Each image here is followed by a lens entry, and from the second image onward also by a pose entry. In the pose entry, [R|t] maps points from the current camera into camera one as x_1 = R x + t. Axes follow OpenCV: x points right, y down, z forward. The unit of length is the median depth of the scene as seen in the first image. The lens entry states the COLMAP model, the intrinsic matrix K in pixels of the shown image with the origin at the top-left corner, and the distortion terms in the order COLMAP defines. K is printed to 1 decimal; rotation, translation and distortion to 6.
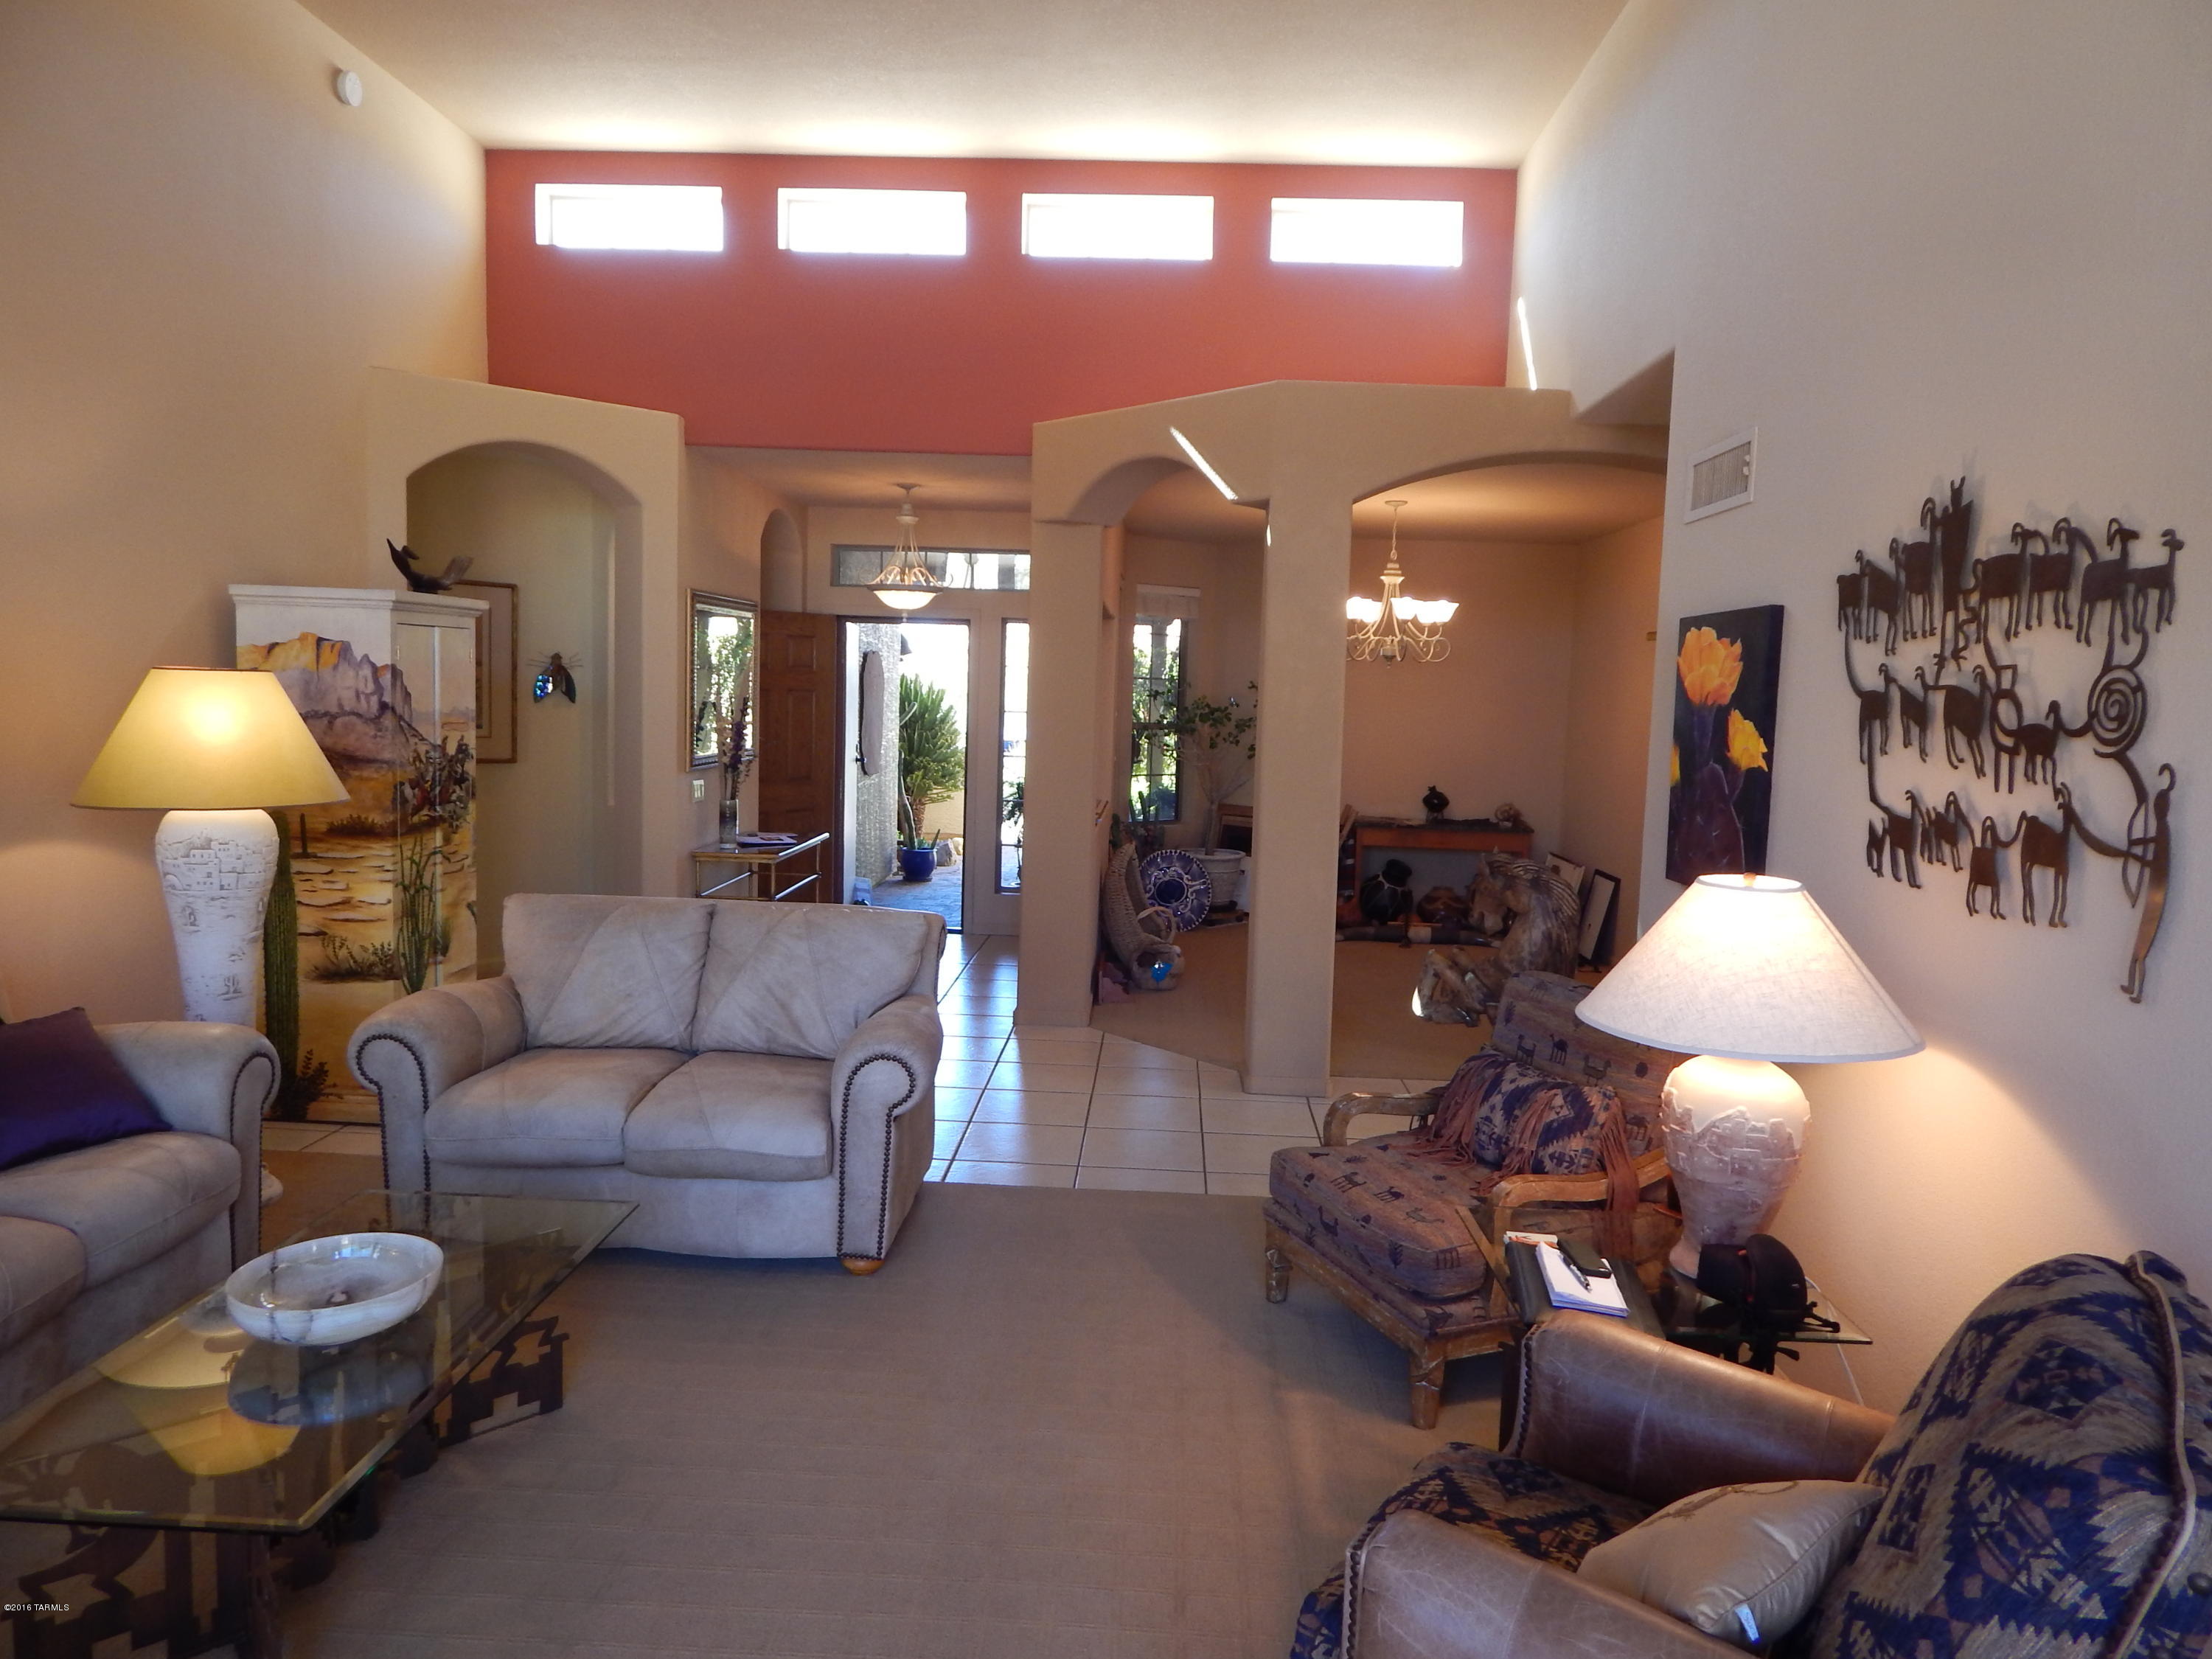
lens RADIAL K [[1512.4, 0, 1106.0], [0, 1512.4, 829.5], [0, 0, 1]] dist [0.035910, -0.025277]
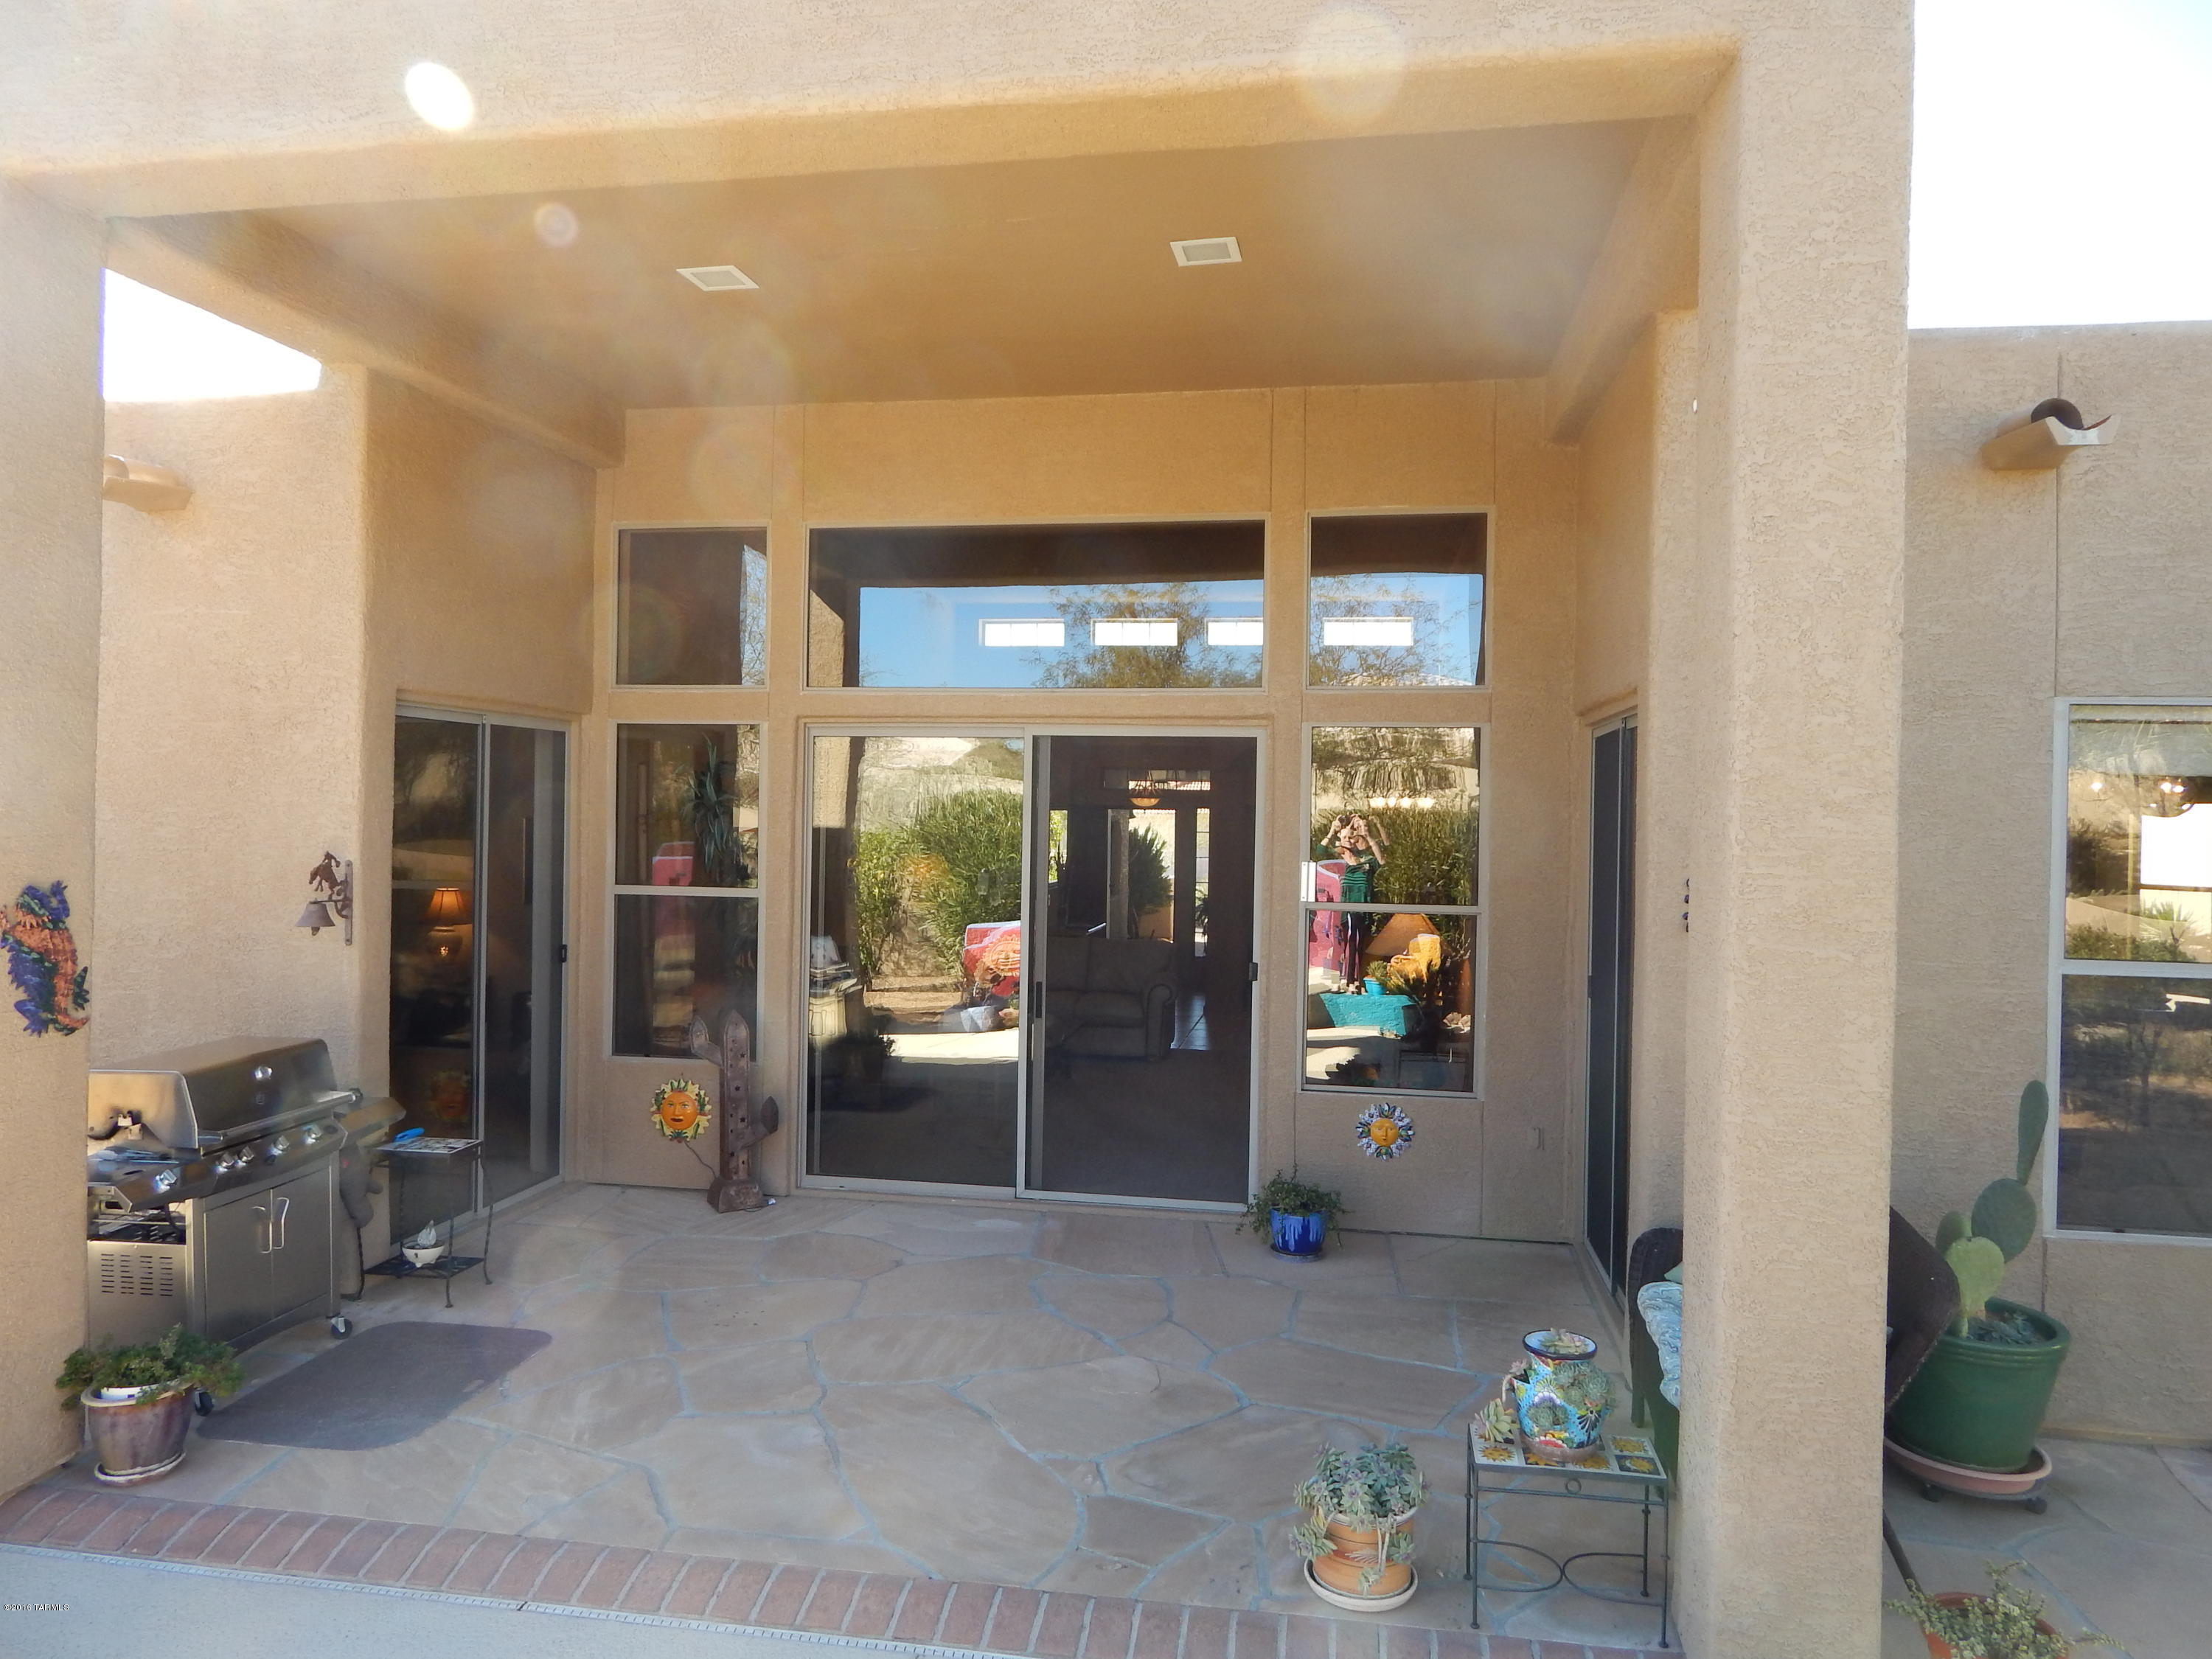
lens RADIAL K [[1512.4, 0, 1106.0], [0, 1512.4, 829.5], [0, 0, 1]] dist [0.035910, -0.025277]
pose [[0.992842, -0.012673, -0.118761, 0.040619], [0.002635, 0.996437, -0.084303, 0.040995], [0.119406, 0.083387, 0.989338, -0.798006]]
